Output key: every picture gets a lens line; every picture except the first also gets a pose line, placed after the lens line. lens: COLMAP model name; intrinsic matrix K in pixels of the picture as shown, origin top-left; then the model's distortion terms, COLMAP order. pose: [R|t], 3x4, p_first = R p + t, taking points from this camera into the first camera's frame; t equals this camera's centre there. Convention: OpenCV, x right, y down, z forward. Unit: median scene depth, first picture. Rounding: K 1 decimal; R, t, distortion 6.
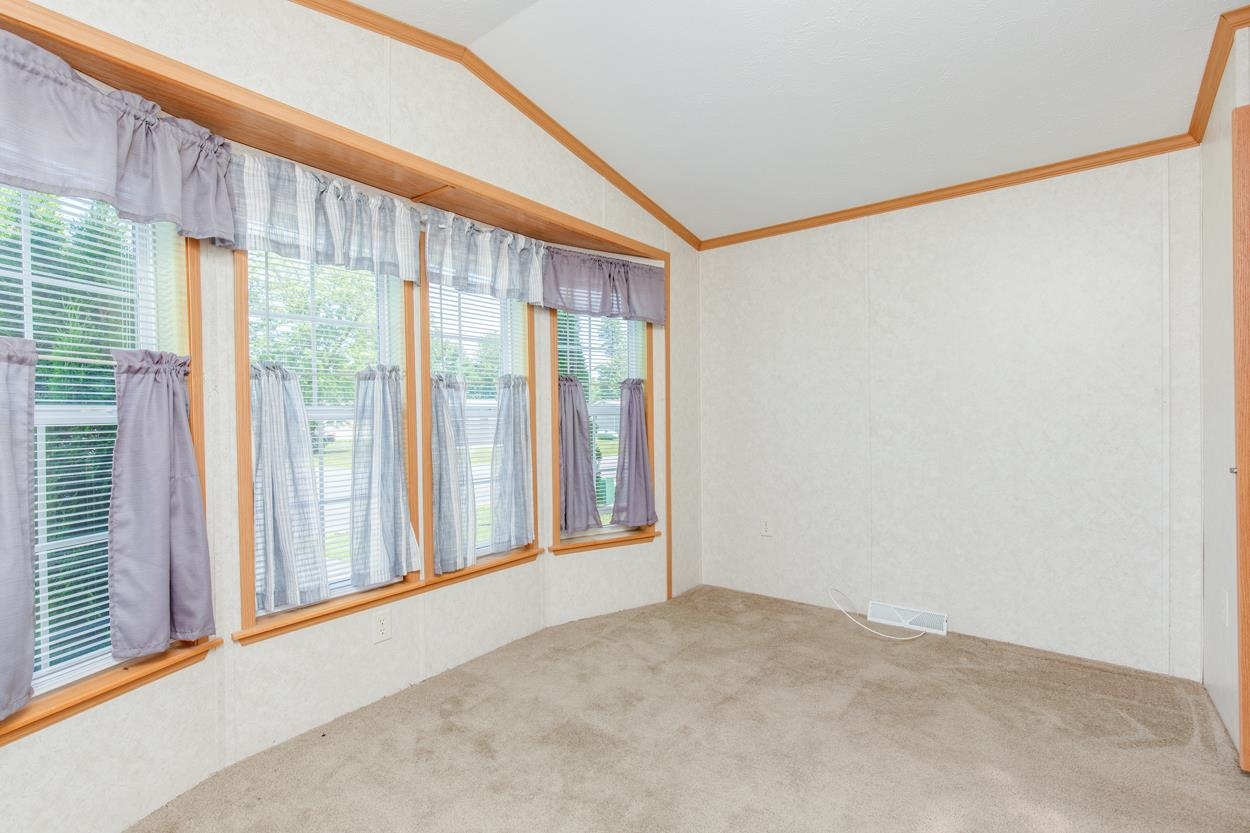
lens RADIAL K [[567.7, 0, 628.8], [0, 567.7, 414.8], [0, 0, 1]] dist [0.002223, -0.000415]
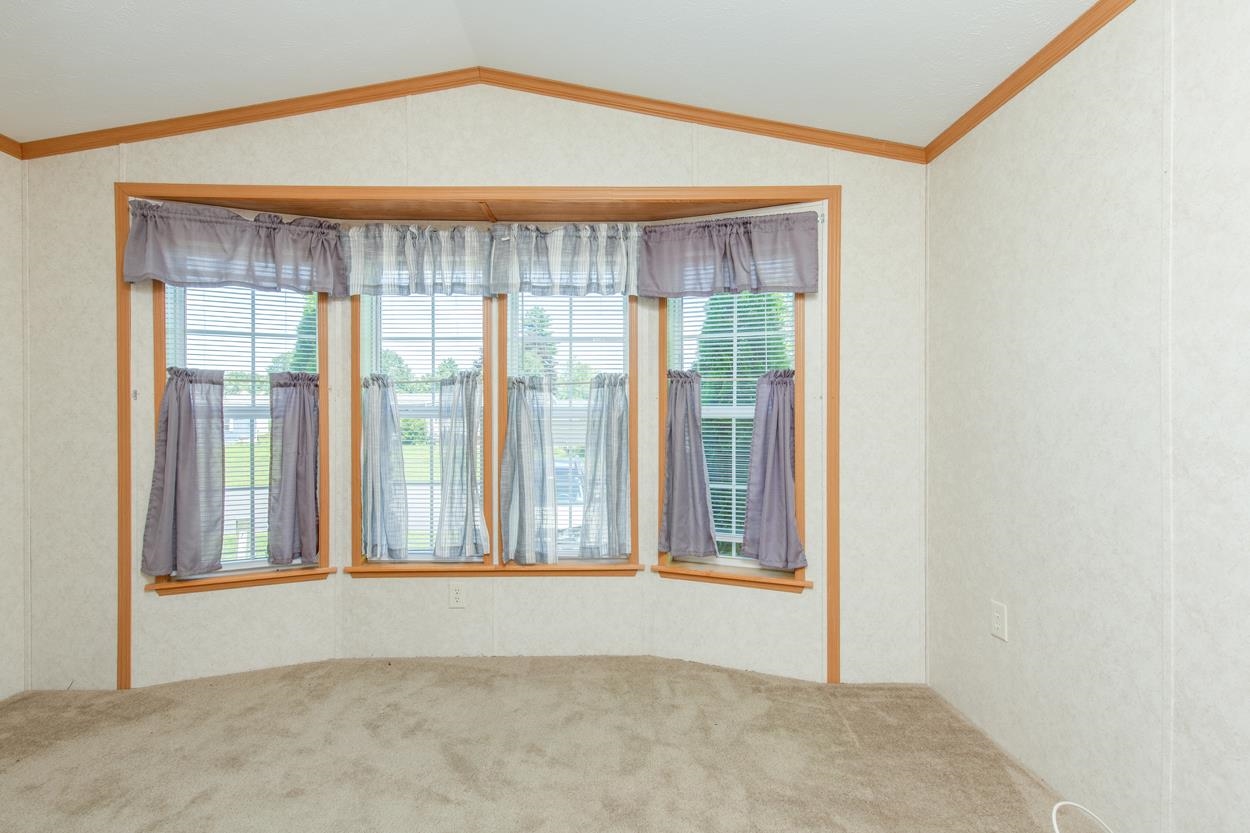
lens RADIAL K [[576.8, 0, 624.3], [0, 576.8, 413.7], [0, 0, 1]] dist [0.010640, -0.000040]
pose [[0.610061, 0.011561, -0.792270, 0.611209], [-0.010348, 0.999925, 0.006623, -0.011073], [0.792287, 0.004158, 0.610134, 0.466816]]
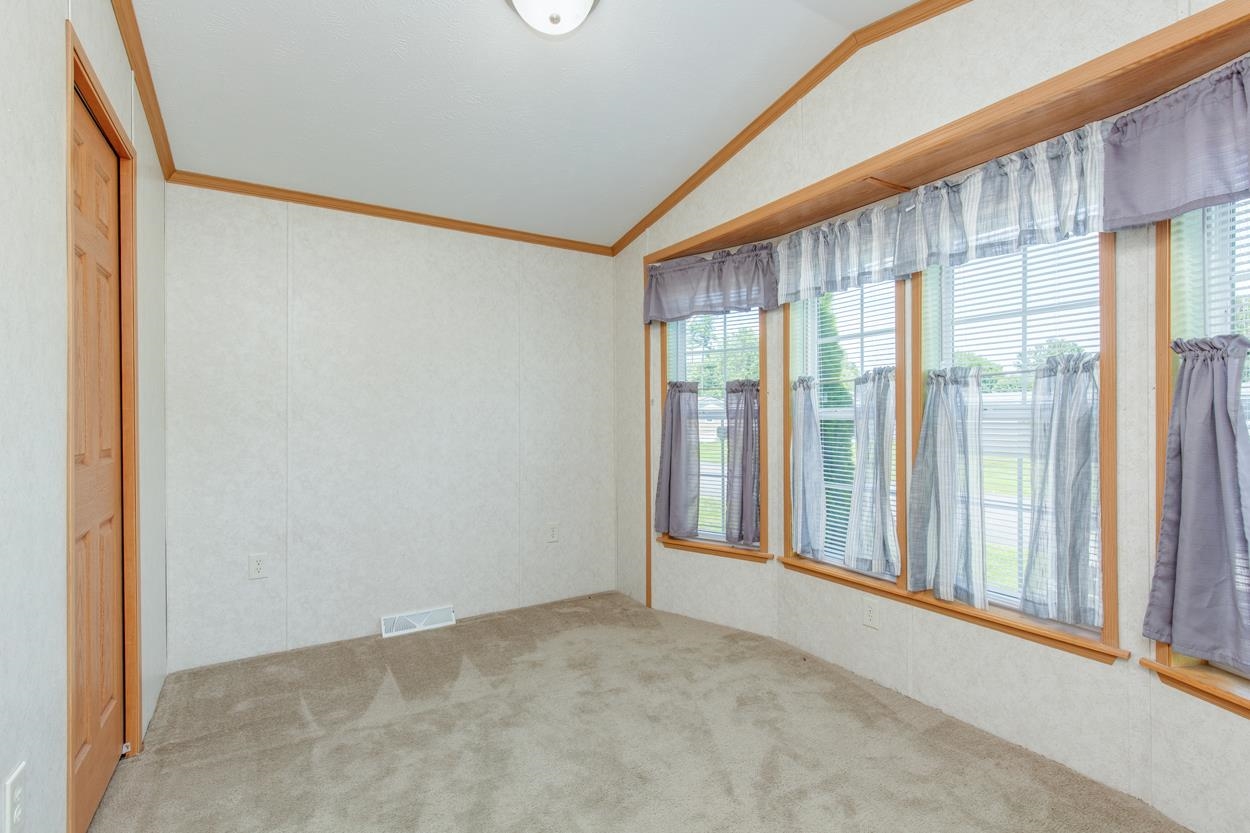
lens RADIAL K [[576.8, 0, 624.3], [0, 576.8, 413.7], [0, 0, 1]] dist [0.010640, -0.000040]
pose [[-0.371315, 0.008738, -0.928466, 0.639829], [0.003881, 0.999962, 0.007859, -0.011631], [0.928499, -0.000685, -0.371334, 0.833526]]
